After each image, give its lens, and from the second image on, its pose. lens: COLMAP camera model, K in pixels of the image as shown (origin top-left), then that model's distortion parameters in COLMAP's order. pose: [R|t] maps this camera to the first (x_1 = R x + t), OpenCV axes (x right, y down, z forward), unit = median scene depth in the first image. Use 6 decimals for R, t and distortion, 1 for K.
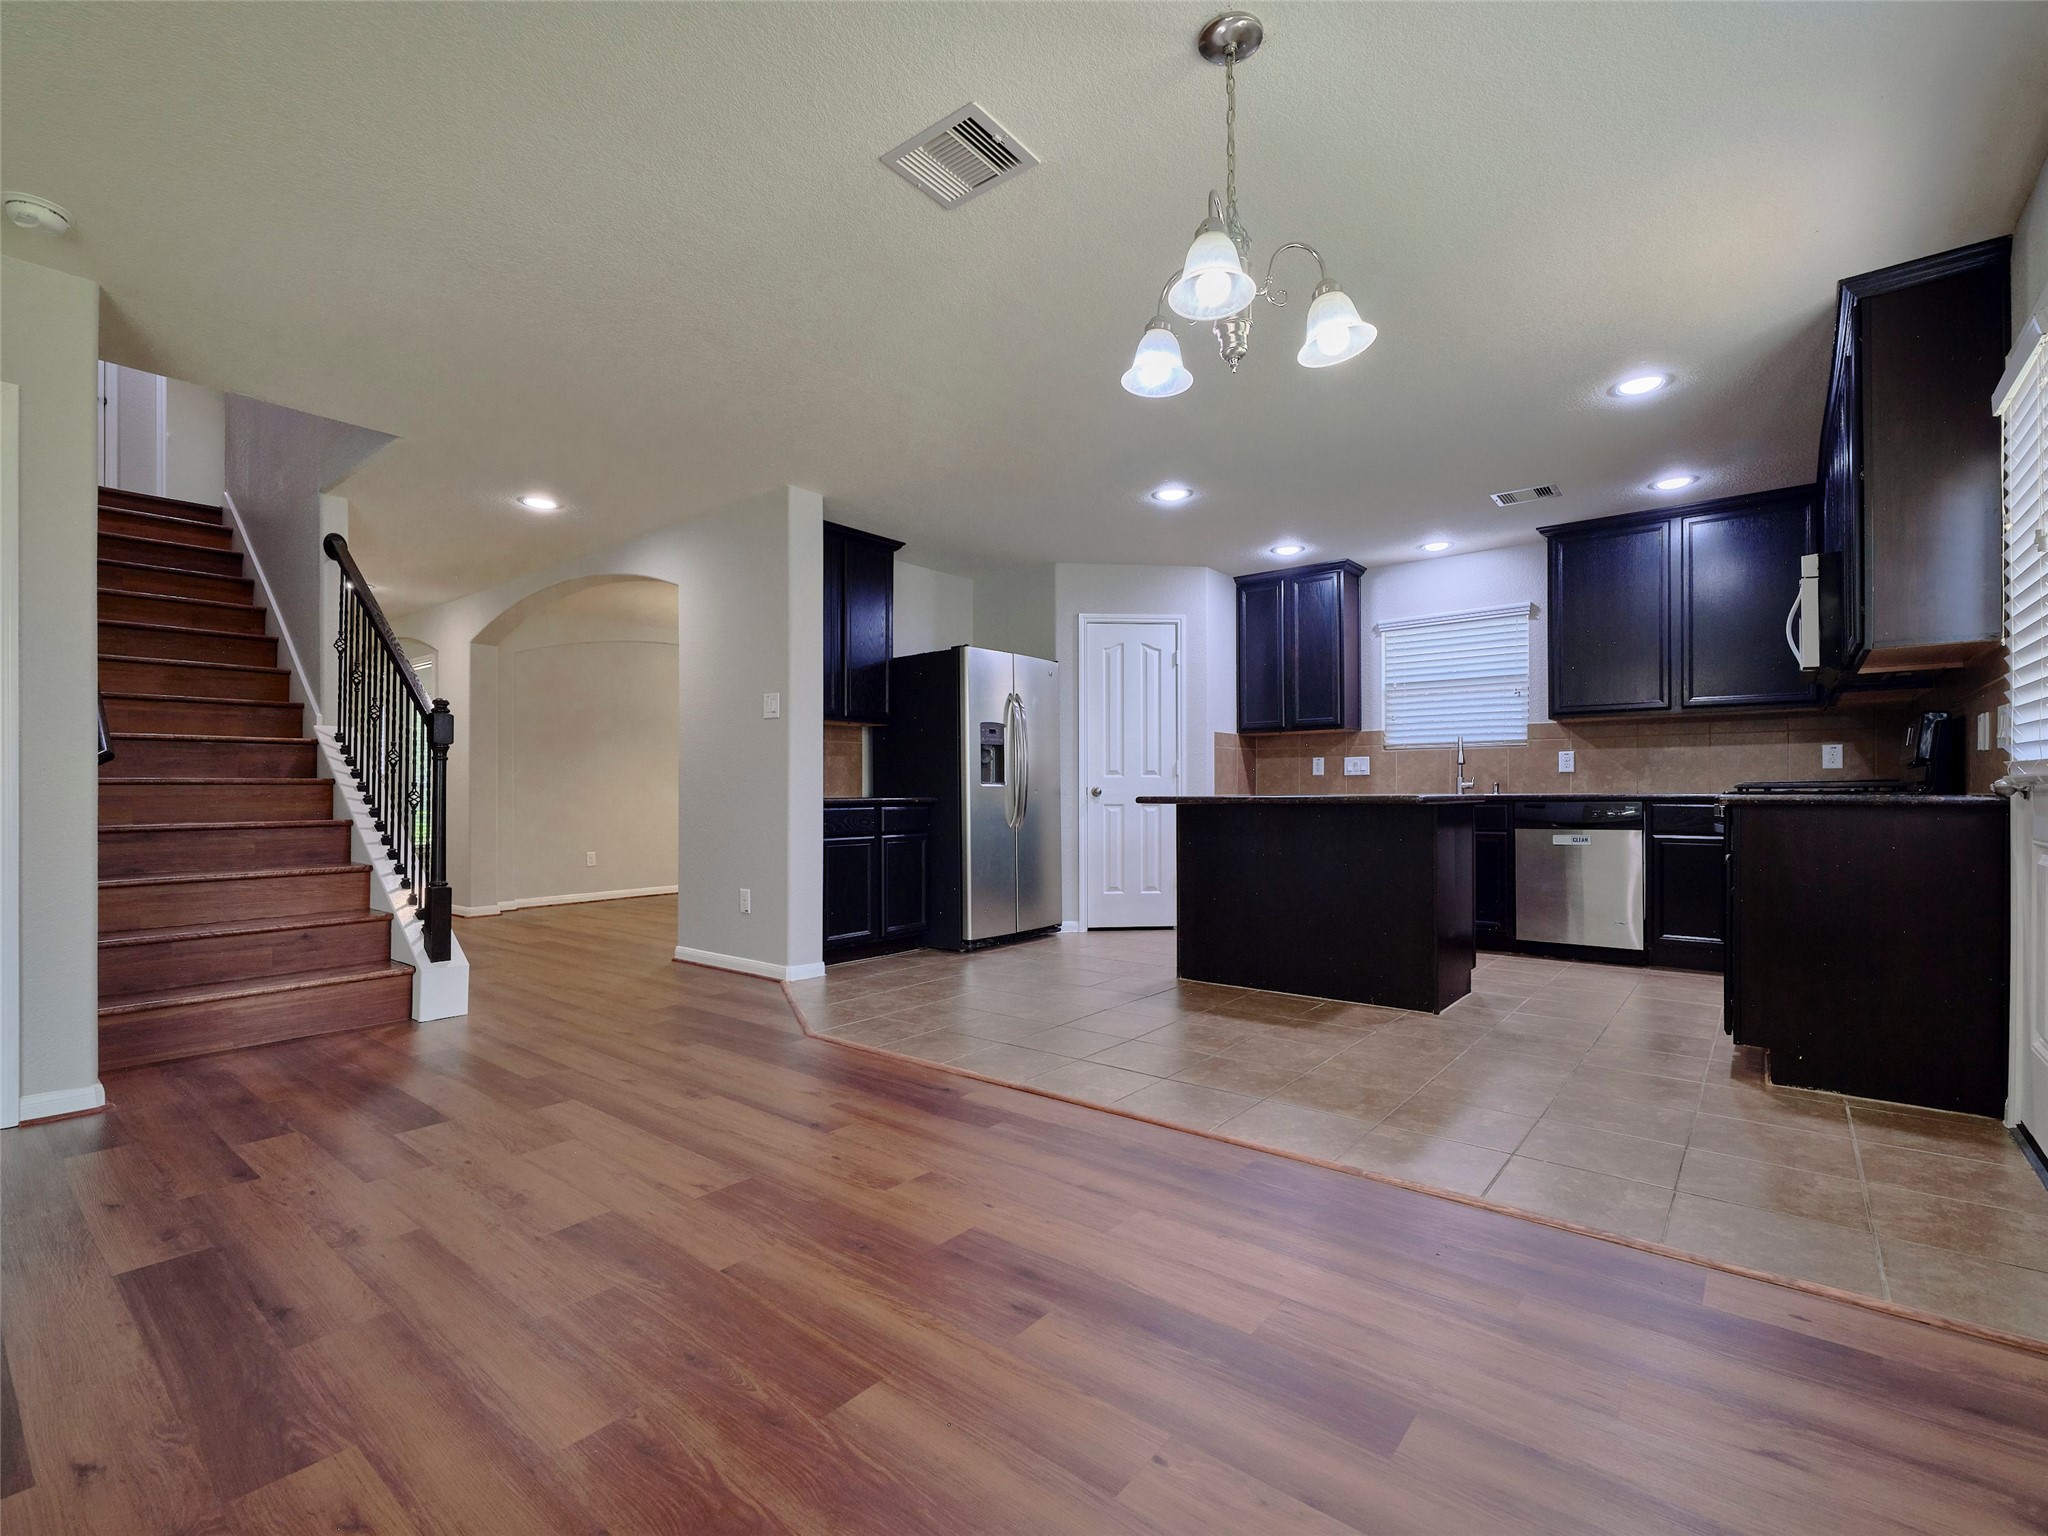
lens RADIAL K [[933.0, 0, 1015.8], [0, 933.0, 773.6], [0, 0, 1]] dist [-0.001447, -0.000261]
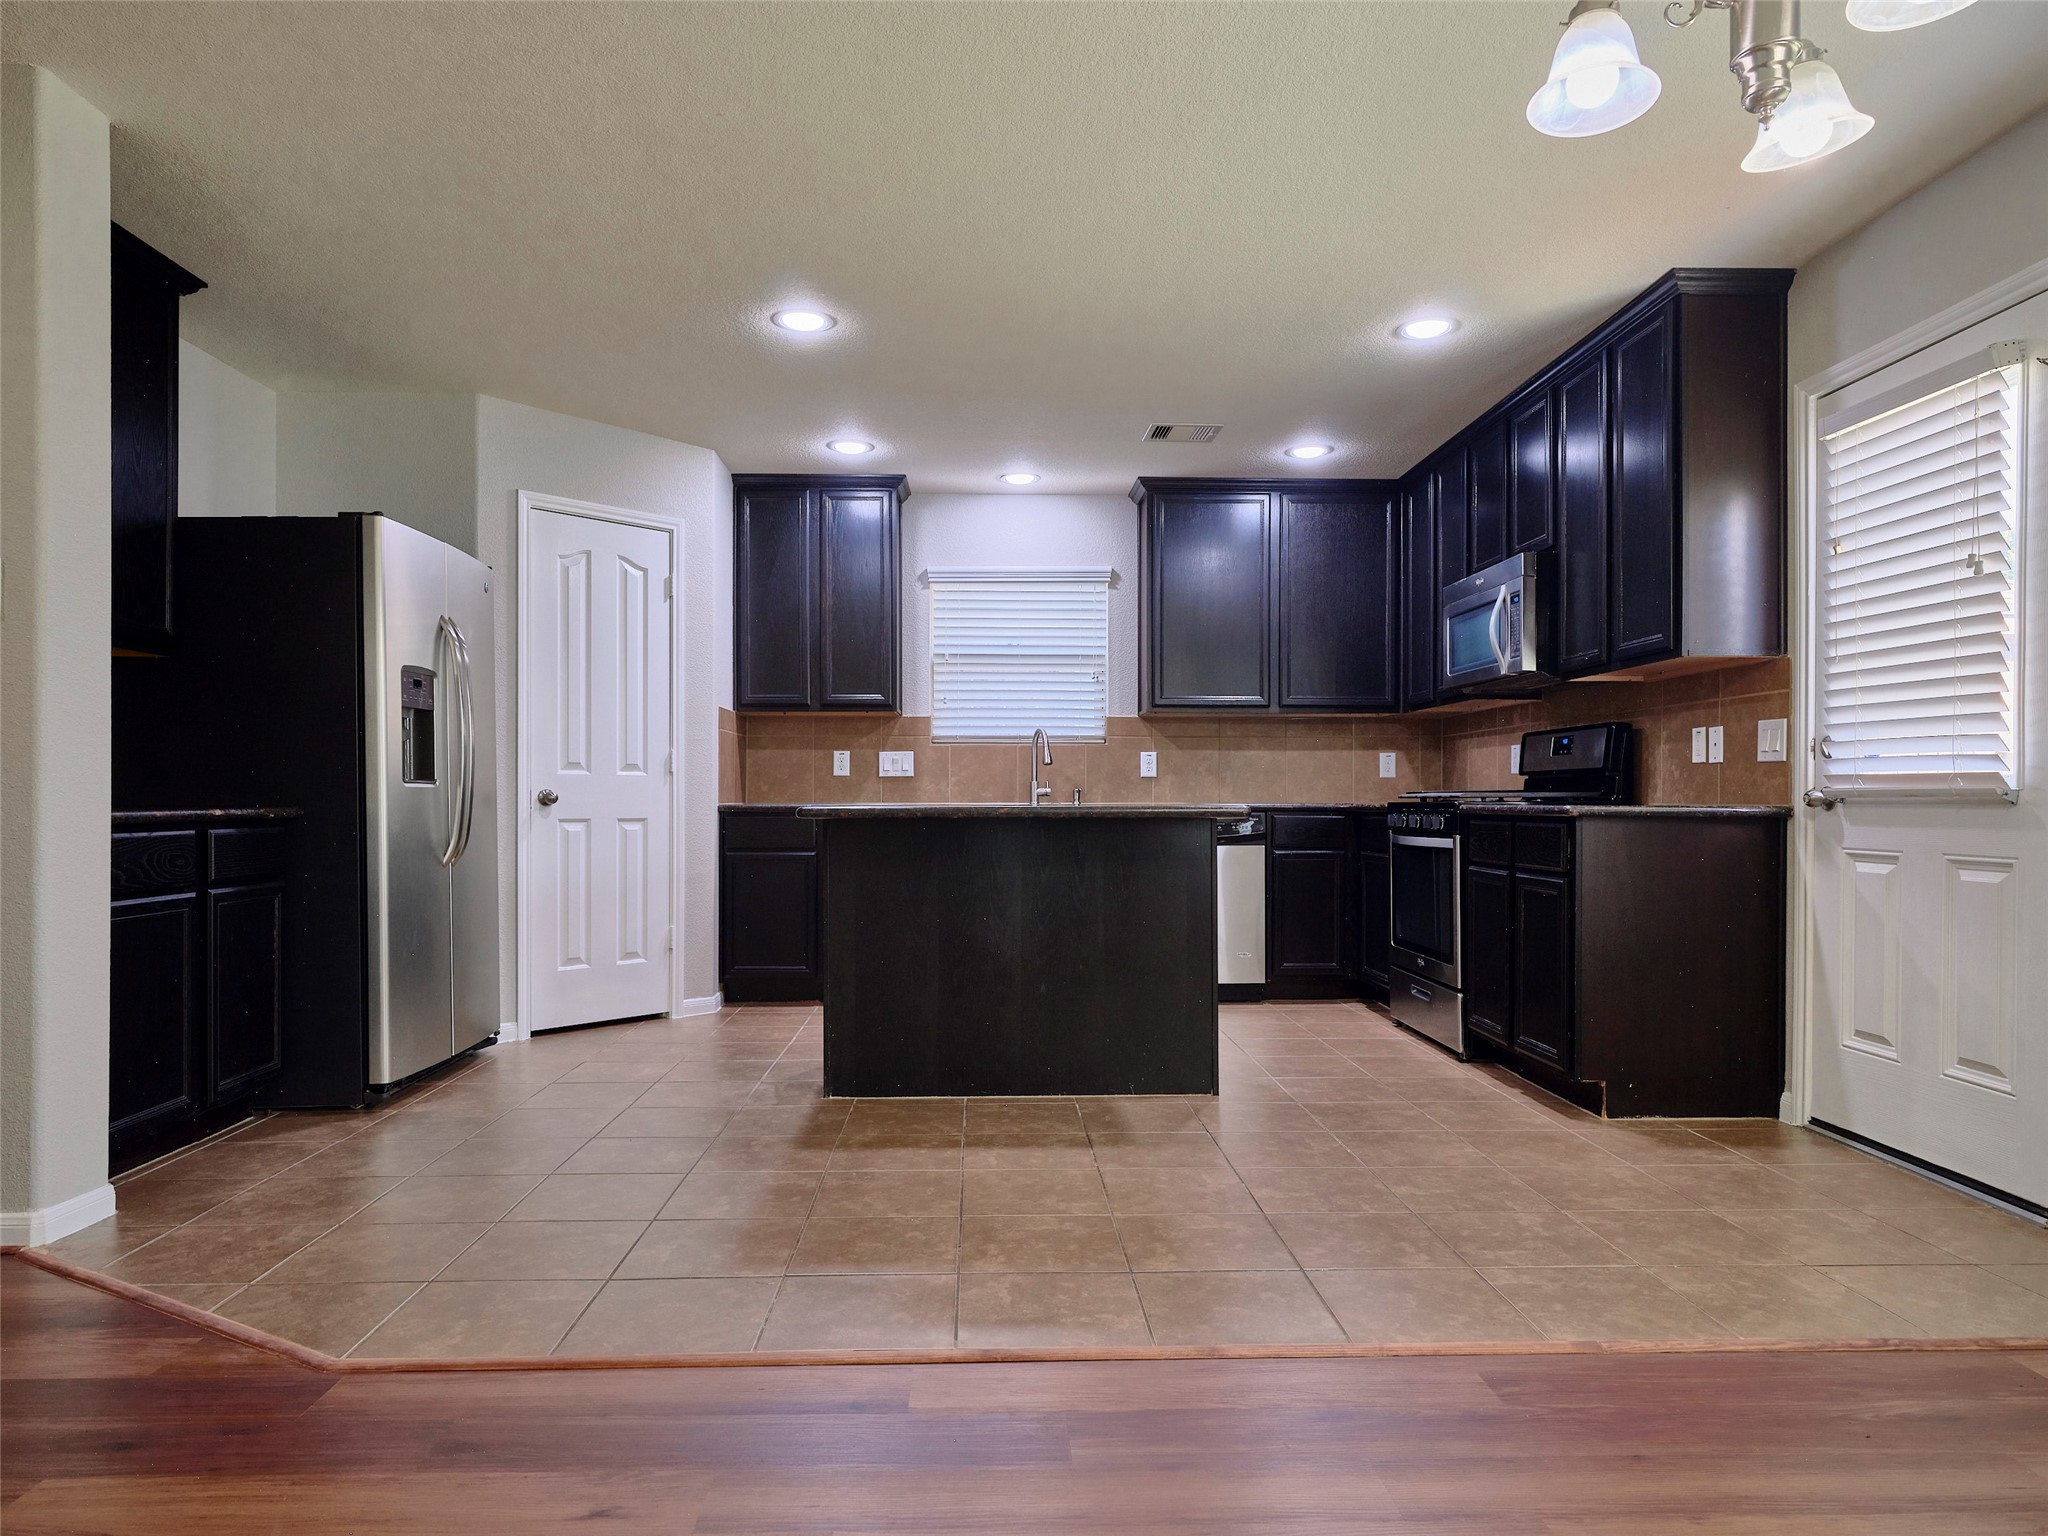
lens RADIAL K [[1254.3, 0, 1019.6], [0, 1254.3, 794.3], [0, 0, 1]] dist [-0.000446, -0.000974]
pose [[0.754888, 0.005931, 0.655827, -0.239789], [-0.016921, 0.999802, 0.010435, 0.004453], [-0.655635, -0.018974, 0.754839, 0.241377]]
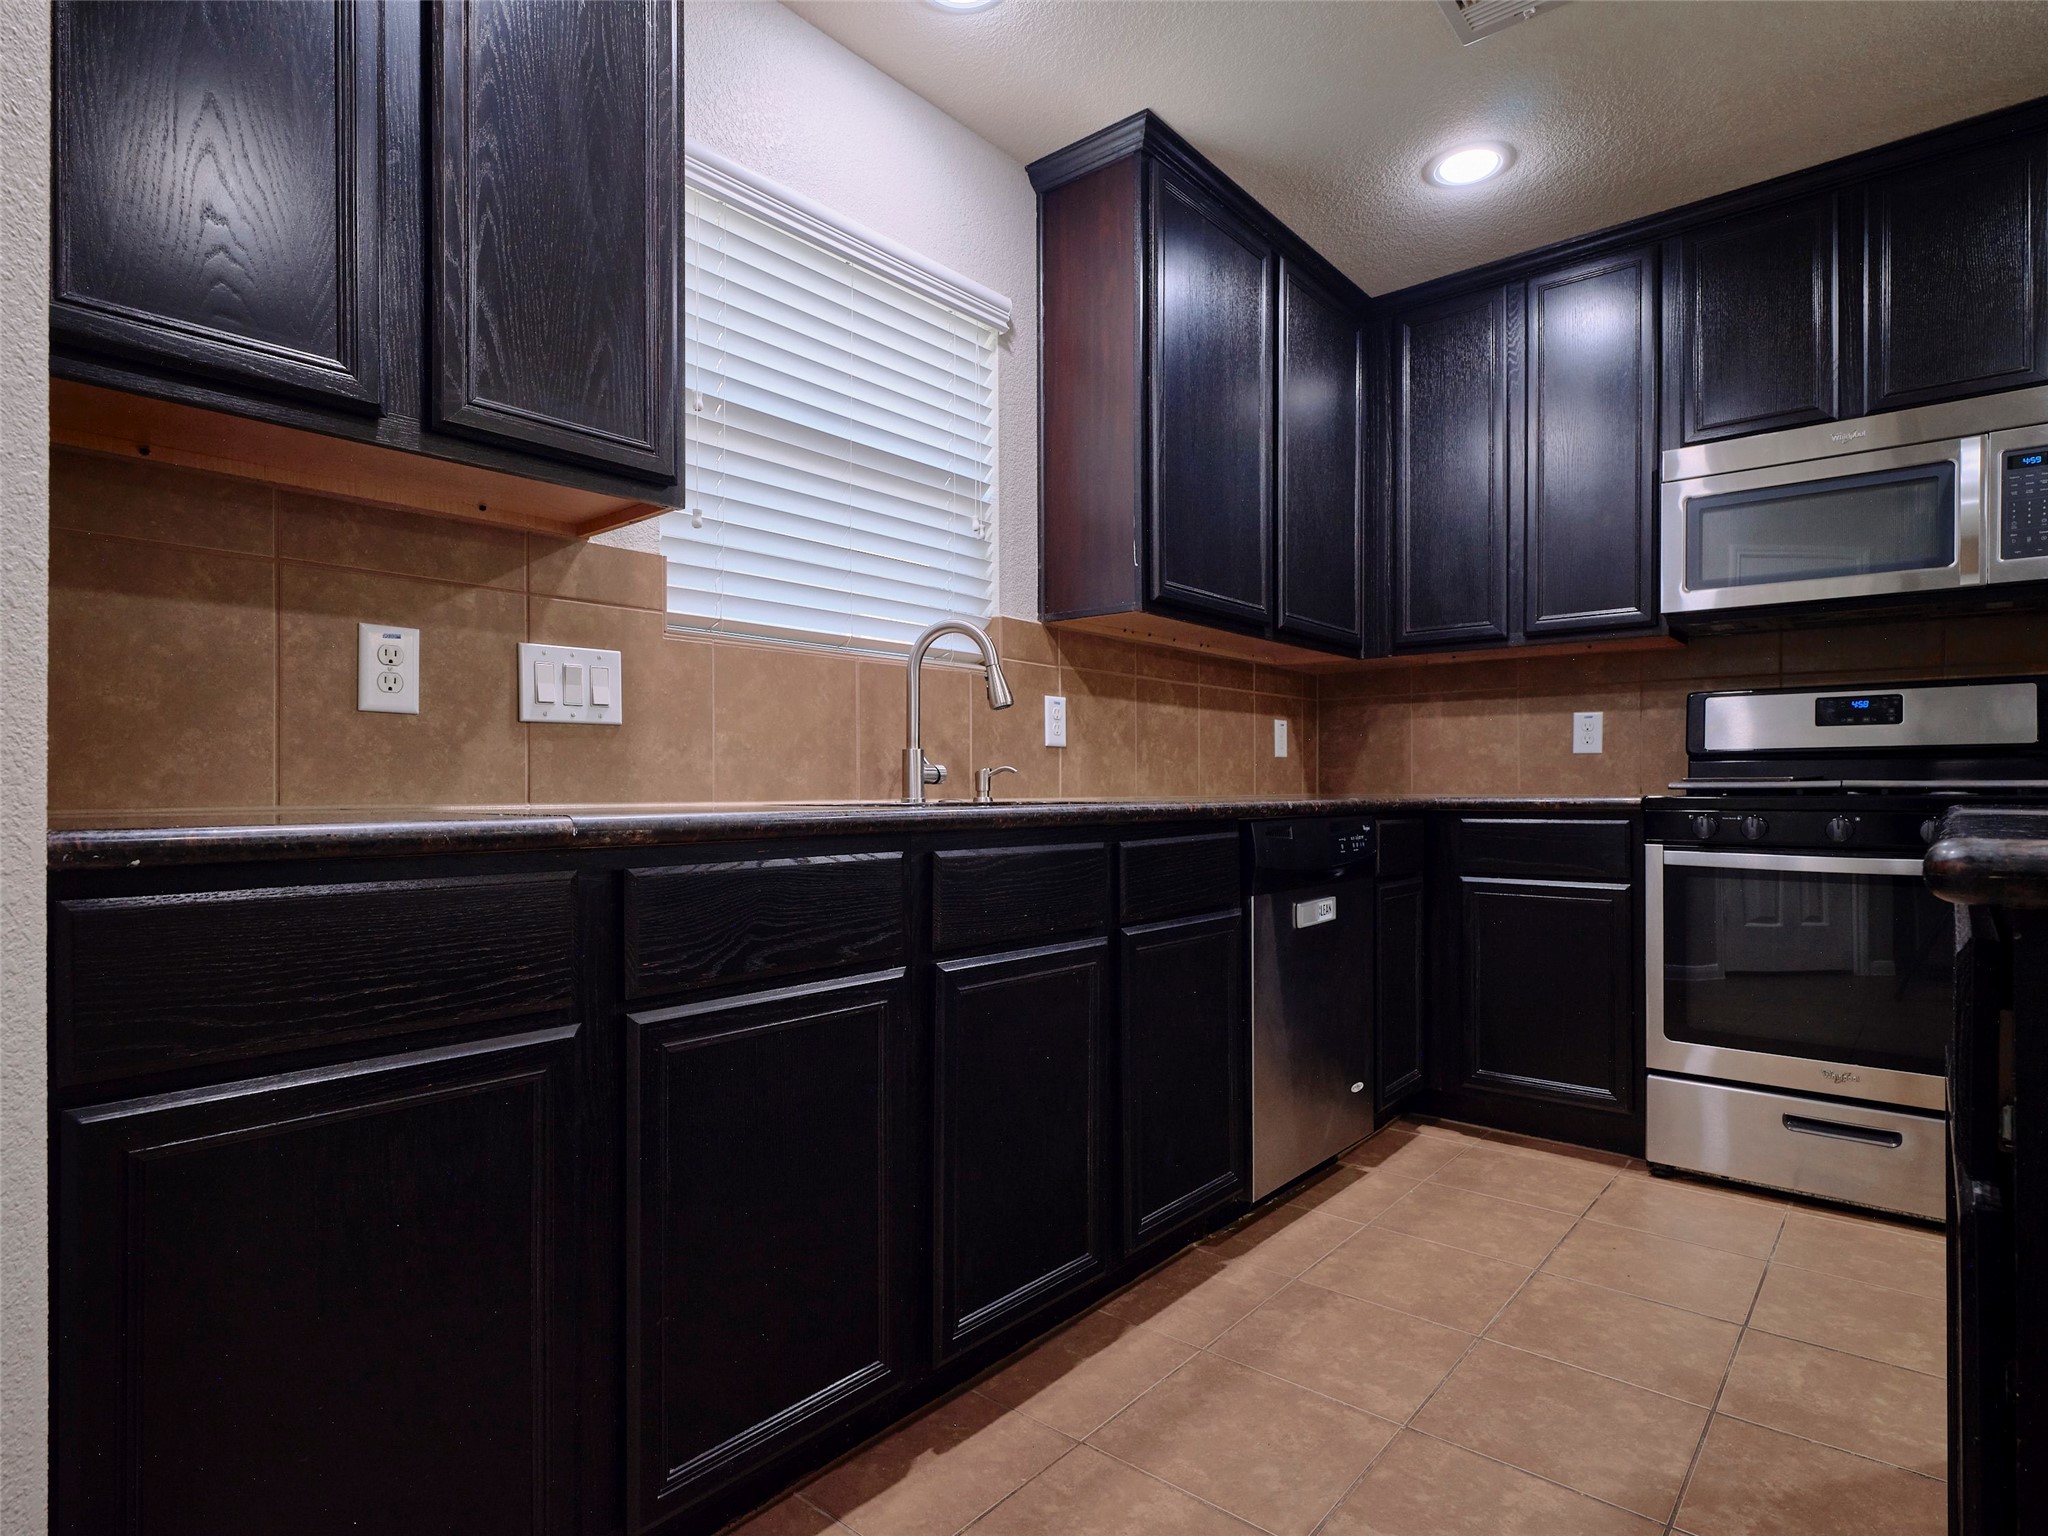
lens RADIAL K [[1130.0, 0, 1024.0], [0, 1130.0, 768.0], [0, 0, 1]] dist [0.039494, 0.000111]
pose [[0.013498, 0.022772, 0.999650, 0.093439], [-0.021688, 0.999512, -0.022476, 0.020670], [-0.999674, -0.021377, 0.013985, 1.052907]]
